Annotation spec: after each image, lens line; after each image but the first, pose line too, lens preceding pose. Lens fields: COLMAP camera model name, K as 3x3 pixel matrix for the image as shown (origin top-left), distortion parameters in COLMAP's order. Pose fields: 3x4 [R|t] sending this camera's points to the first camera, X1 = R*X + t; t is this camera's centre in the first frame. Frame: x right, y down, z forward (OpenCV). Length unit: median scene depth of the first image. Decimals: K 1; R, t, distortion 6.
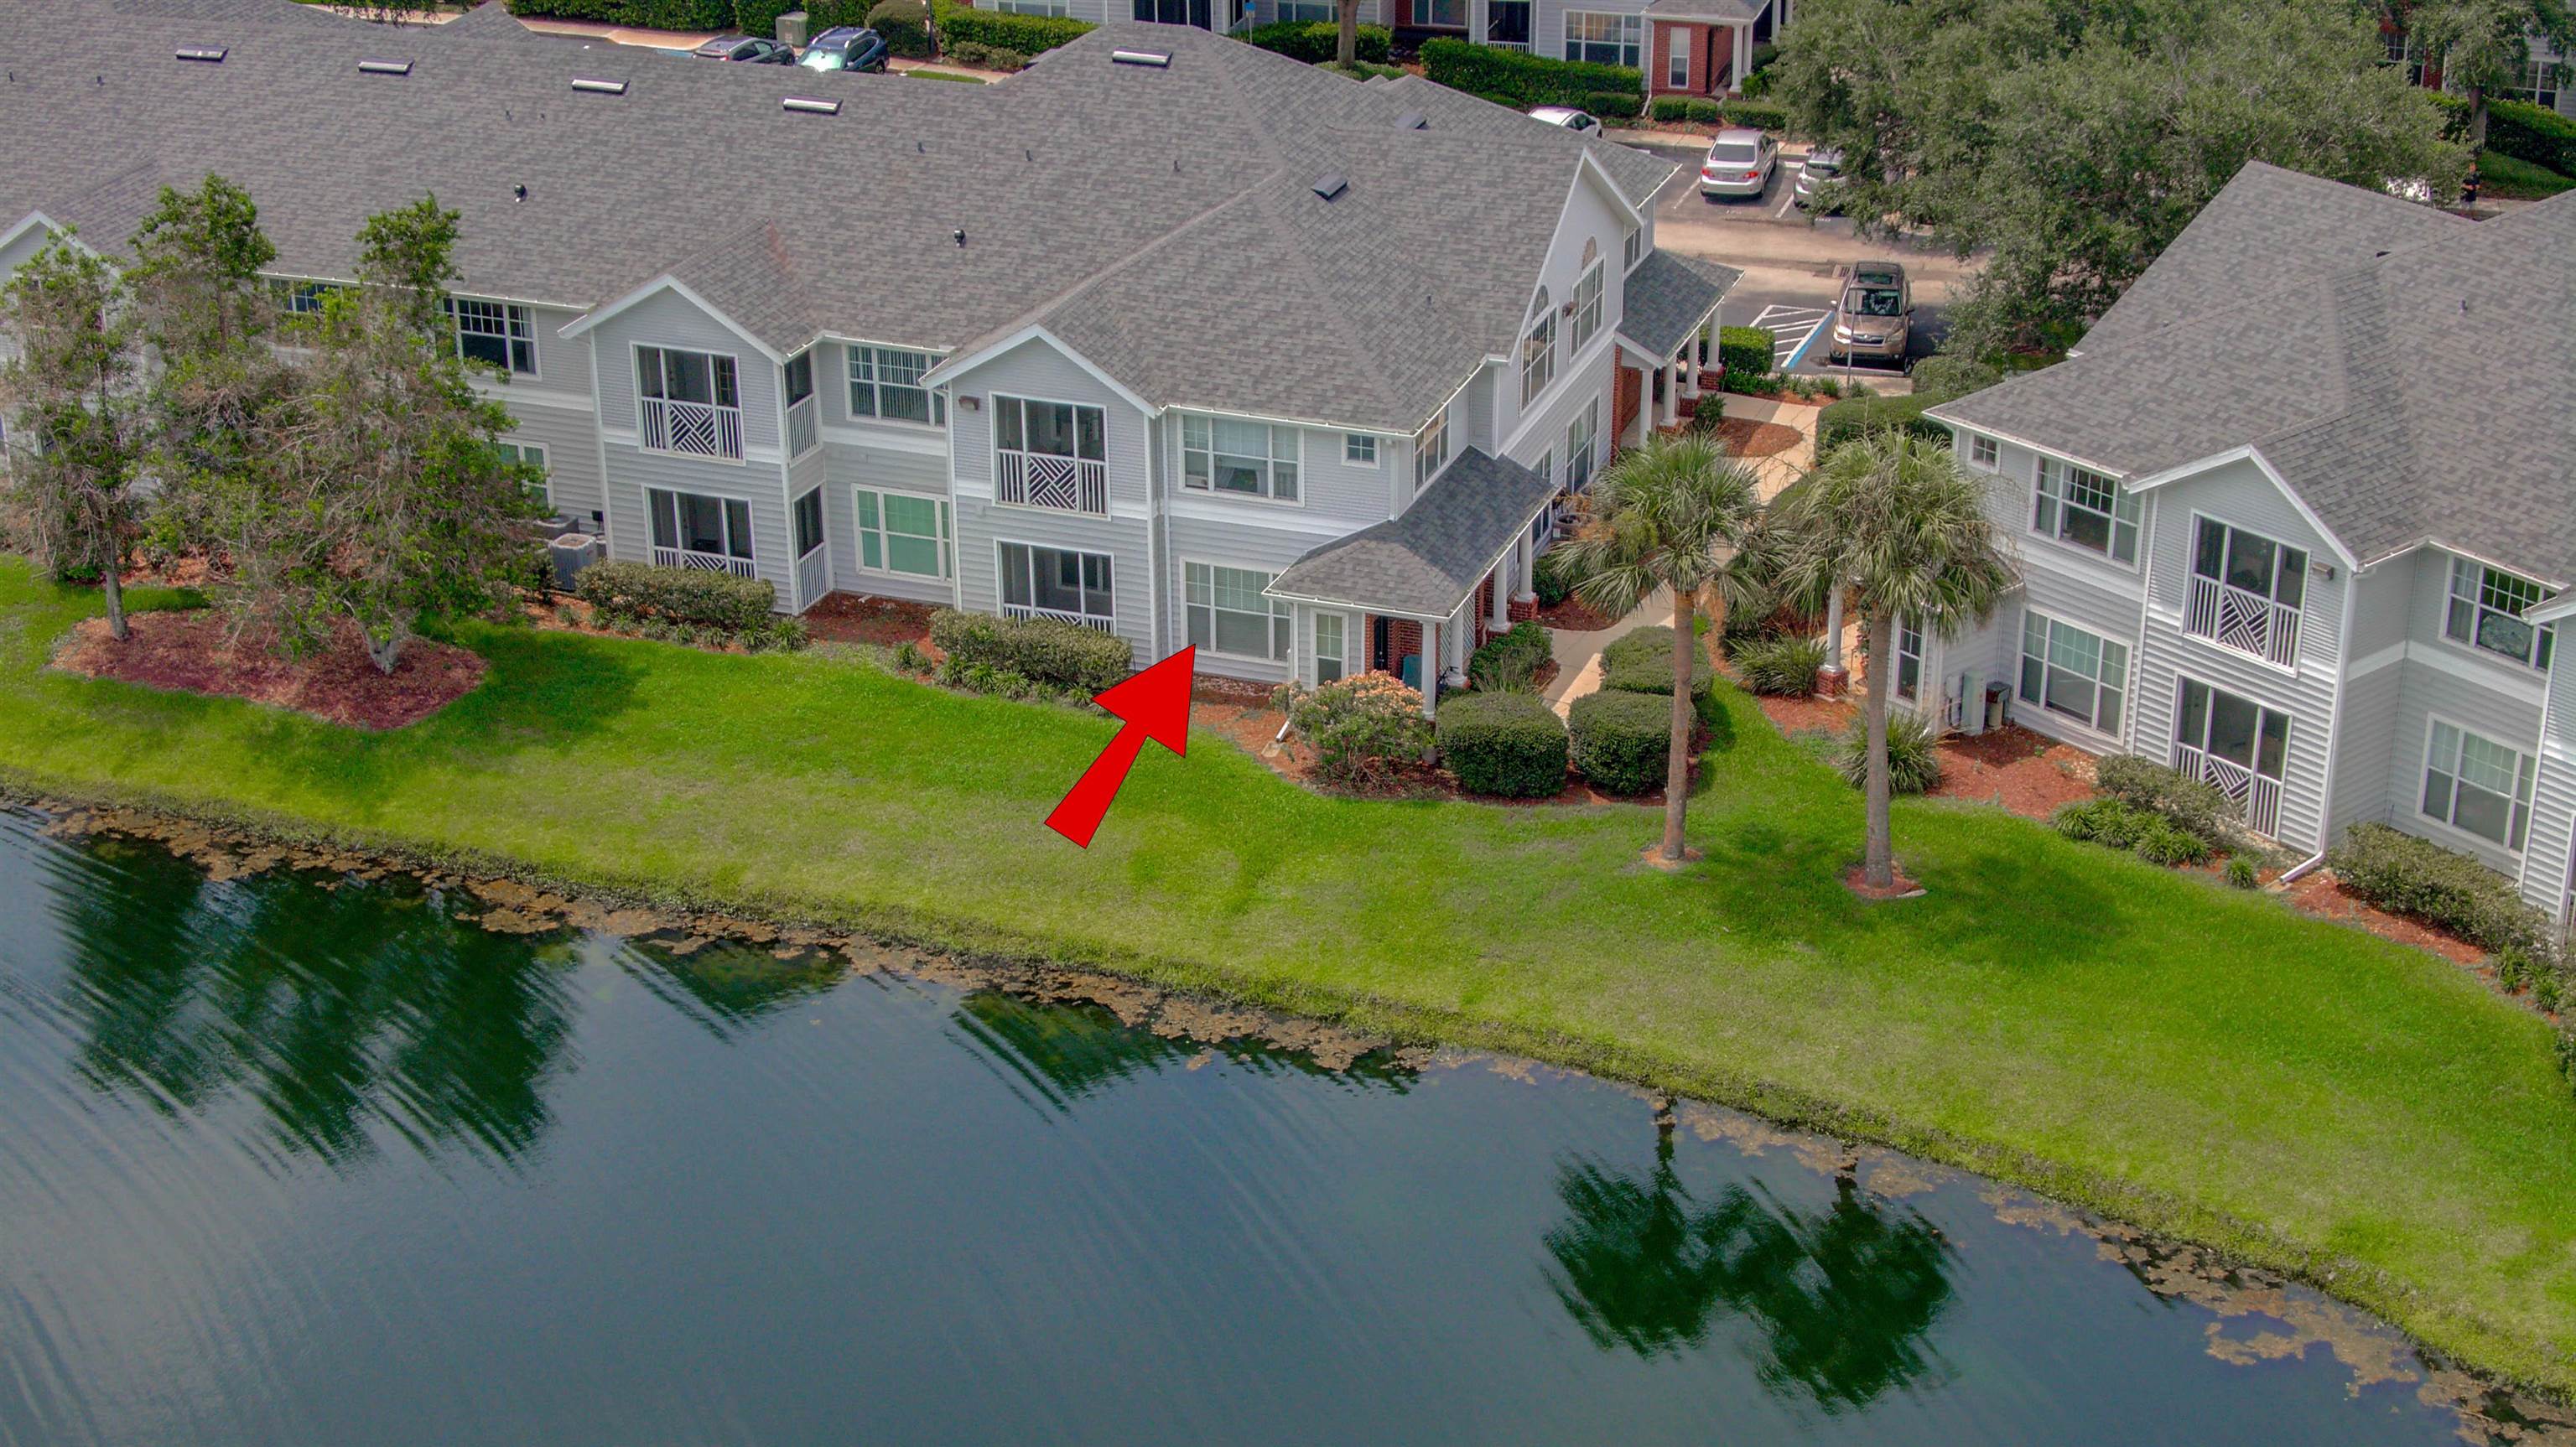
lens RADIAL K [[3625.0, 0, 1288.0], [0, 3625.0, 723.5], [0, 0, 1]] dist [0.541339, -3.883770]
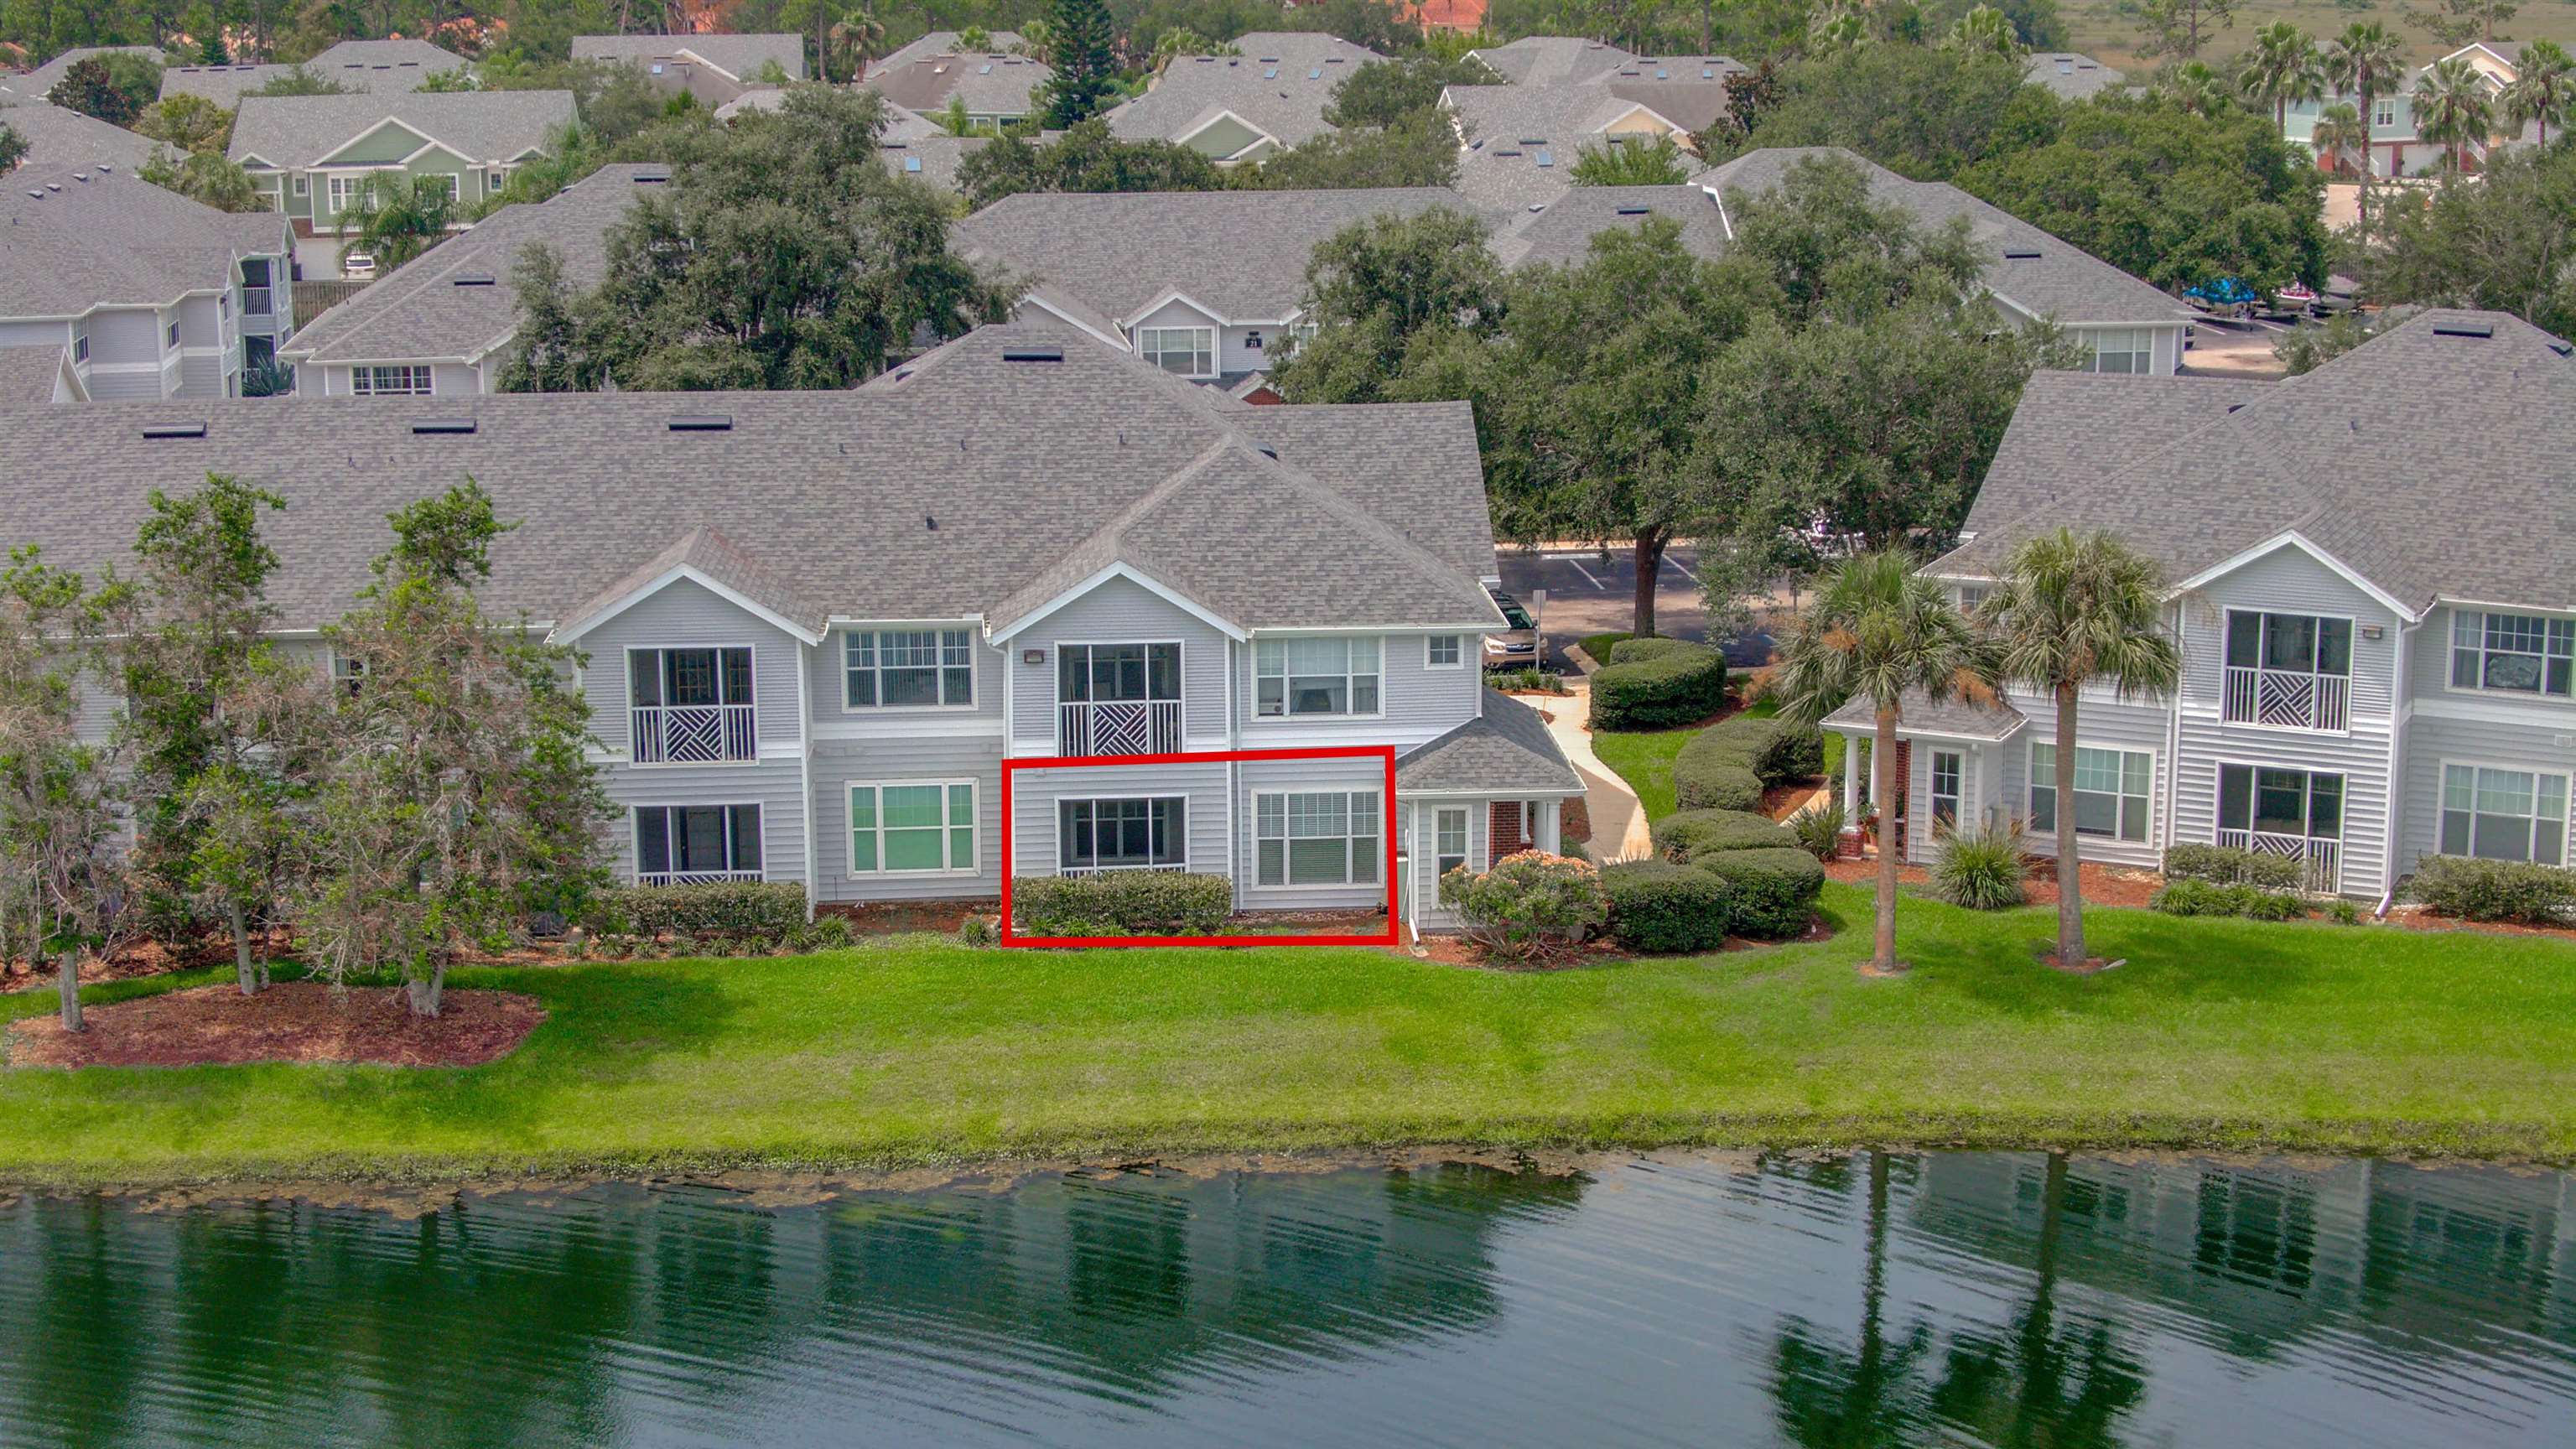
lens RADIAL K [[3625.4, 0, 1288.0], [0, 3625.4, 724.5], [0, 0, 1]] dist [0.541339, -3.883770]
pose [[0.907970, -0.086741, 0.409960, -0.437402], [0.169319, 0.970861, -0.169585, 0.109215], [-0.383304, 0.223393, 0.896200, 0.110372]]
